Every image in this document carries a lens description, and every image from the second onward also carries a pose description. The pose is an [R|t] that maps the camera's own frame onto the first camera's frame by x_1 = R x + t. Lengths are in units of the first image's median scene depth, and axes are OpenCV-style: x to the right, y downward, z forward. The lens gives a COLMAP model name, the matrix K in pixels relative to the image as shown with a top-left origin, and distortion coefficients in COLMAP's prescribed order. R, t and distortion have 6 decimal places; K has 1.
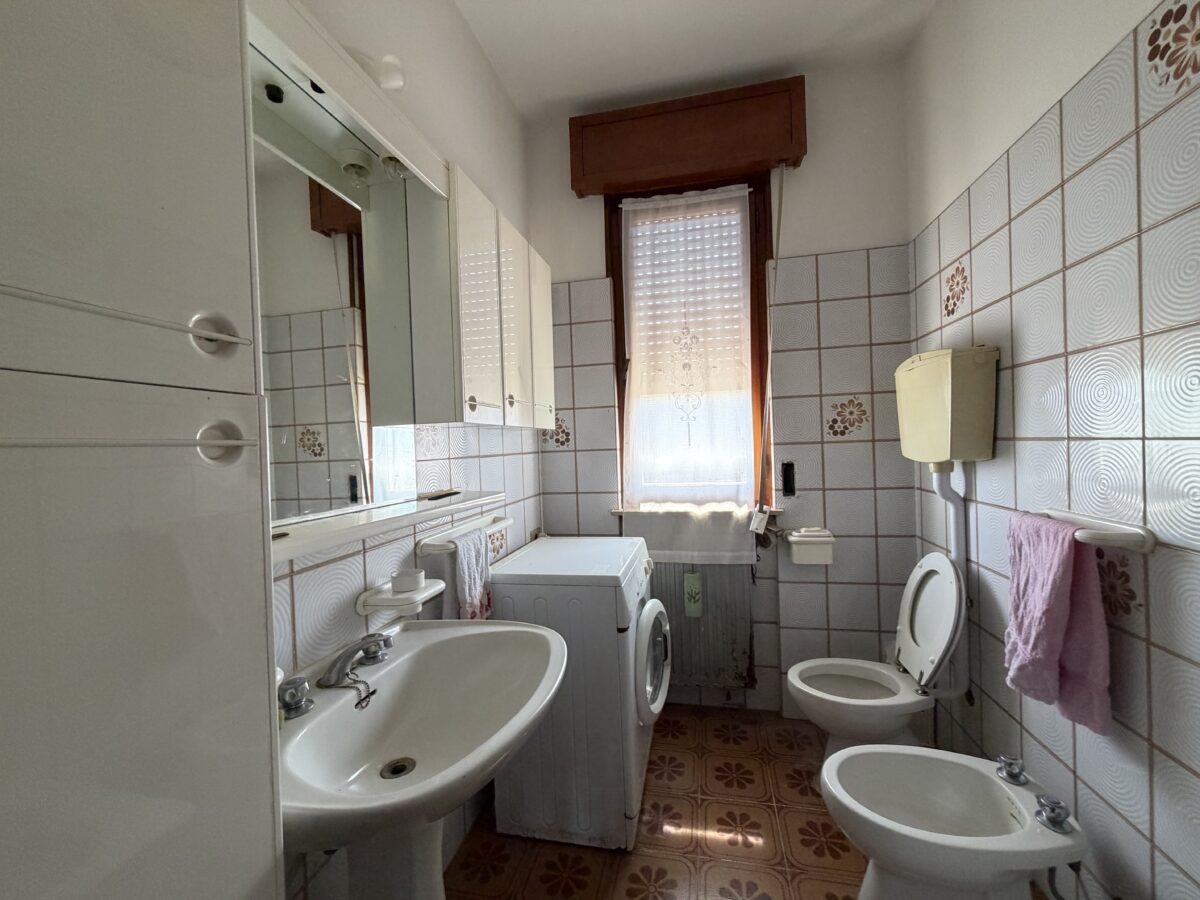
lens RADIAL K [[479.4, 0, 621.0], [0, 479.4, 445.3], [0, 0, 1]] dist [0.000735, -0.000177]
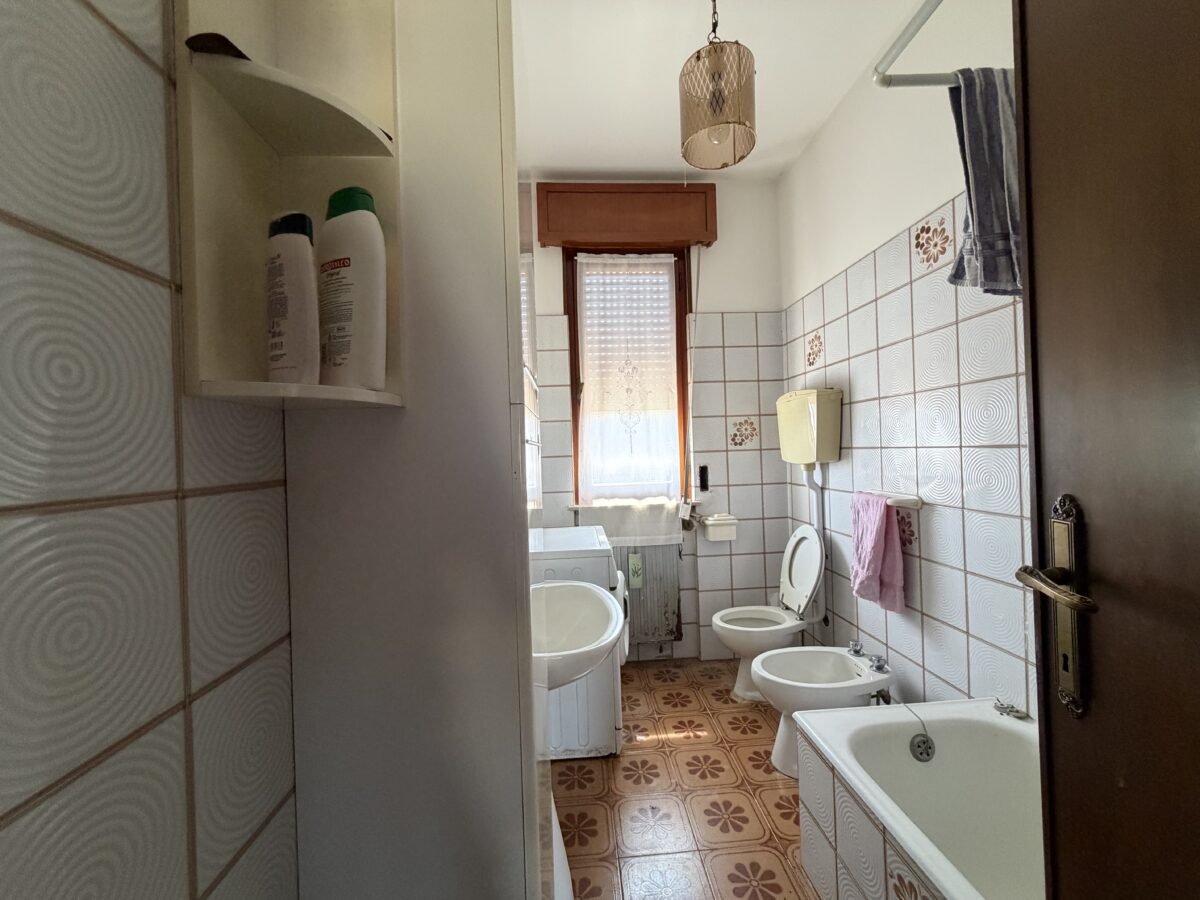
lens RADIAL K [[479.4, 0, 622.6], [0, 479.4, 444.2], [0, 0, 1]] dist [0.000735, -0.000177]
pose [[0.958210, 0.007980, 0.285956, -0.259728], [-0.000334, 0.999641, -0.026778, 0.011940], [-0.286067, 0.025563, 0.957869, -0.221394]]
